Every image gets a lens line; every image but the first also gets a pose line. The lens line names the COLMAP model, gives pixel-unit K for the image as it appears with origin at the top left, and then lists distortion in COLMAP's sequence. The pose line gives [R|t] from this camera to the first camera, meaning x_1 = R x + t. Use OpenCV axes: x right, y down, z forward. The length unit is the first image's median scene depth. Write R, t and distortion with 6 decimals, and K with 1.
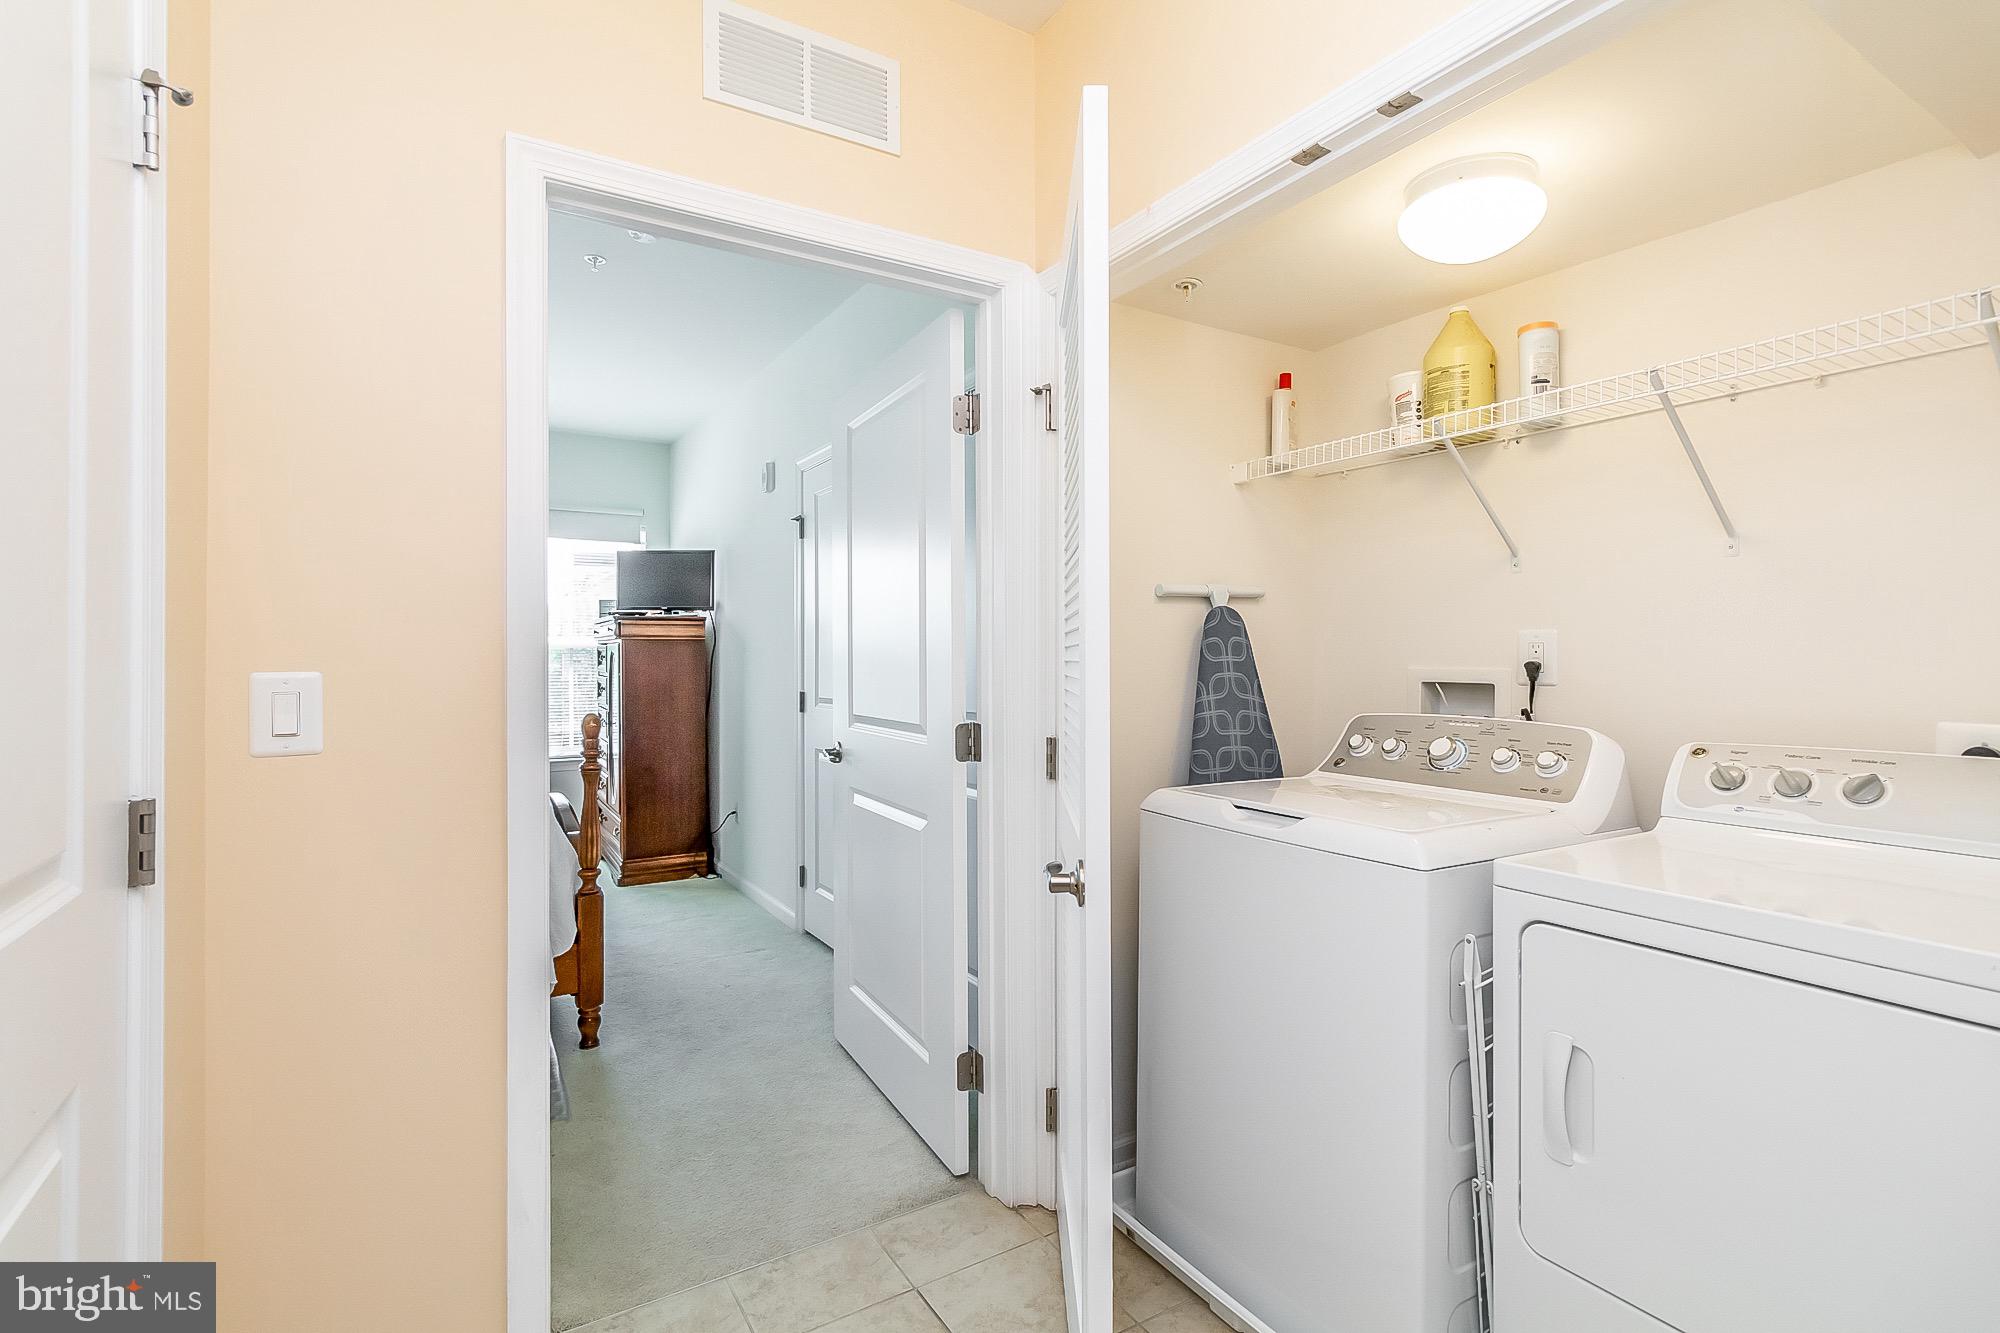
lens RADIAL K [[942.4, 0, 995.8], [0, 942.4, 657.2], [0, 0, 1]] dist [0.002813, 0.001261]
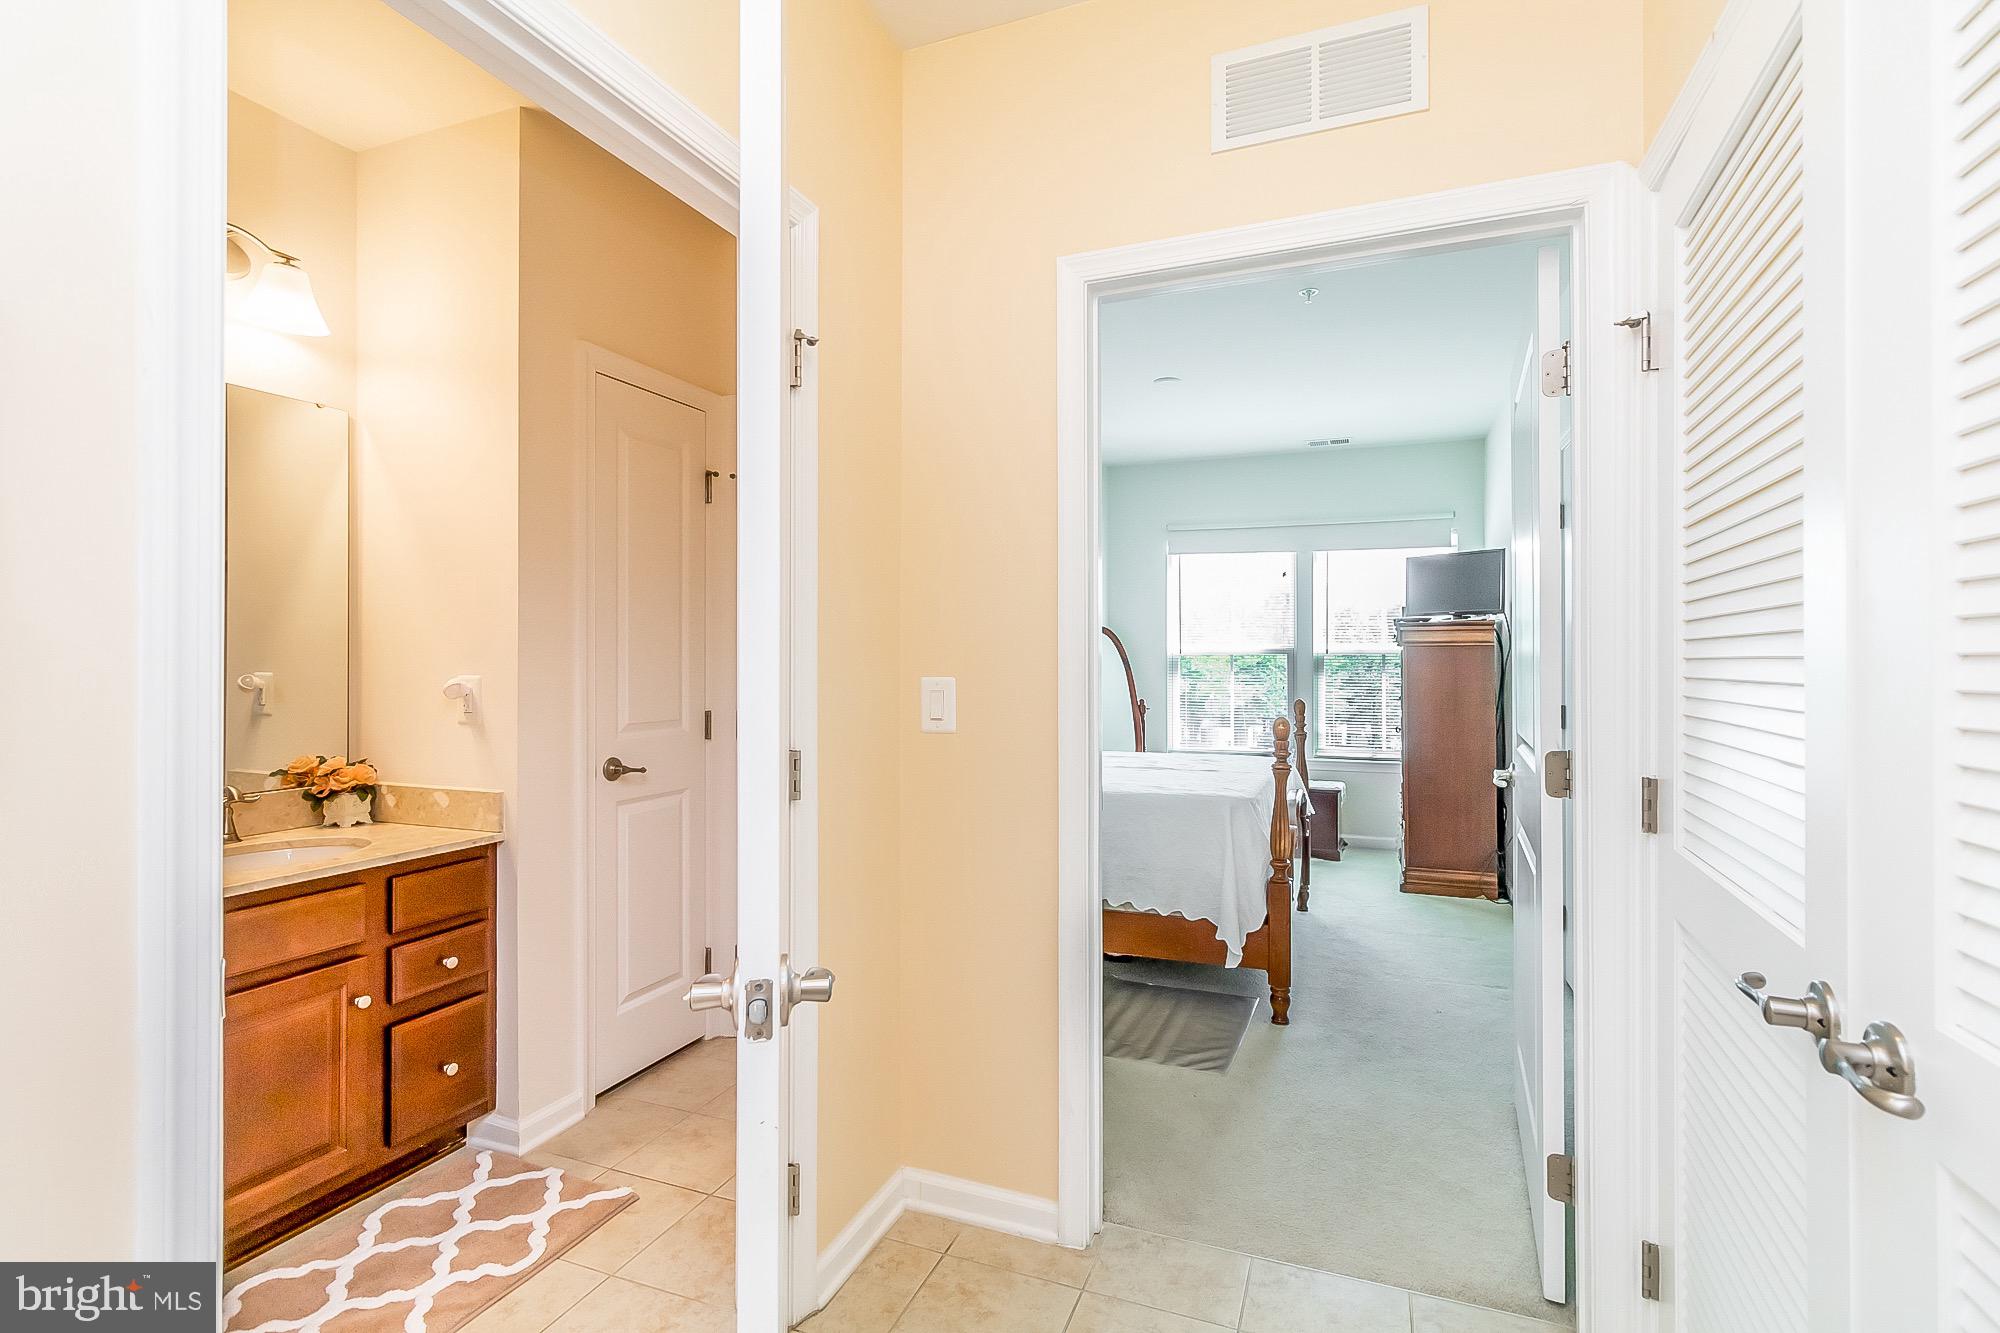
lens RADIAL K [[942.4, 0, 1002.2], [0, 942.4, 662.7], [0, 0, 1]] dist [0.002813, 0.001261]
pose [[0.596886, 0.003181, -0.802320, 0.258624], [-0.001116, 0.999994, 0.003135, -0.006373], [0.802326, -0.000976, 0.596886, 0.097127]]
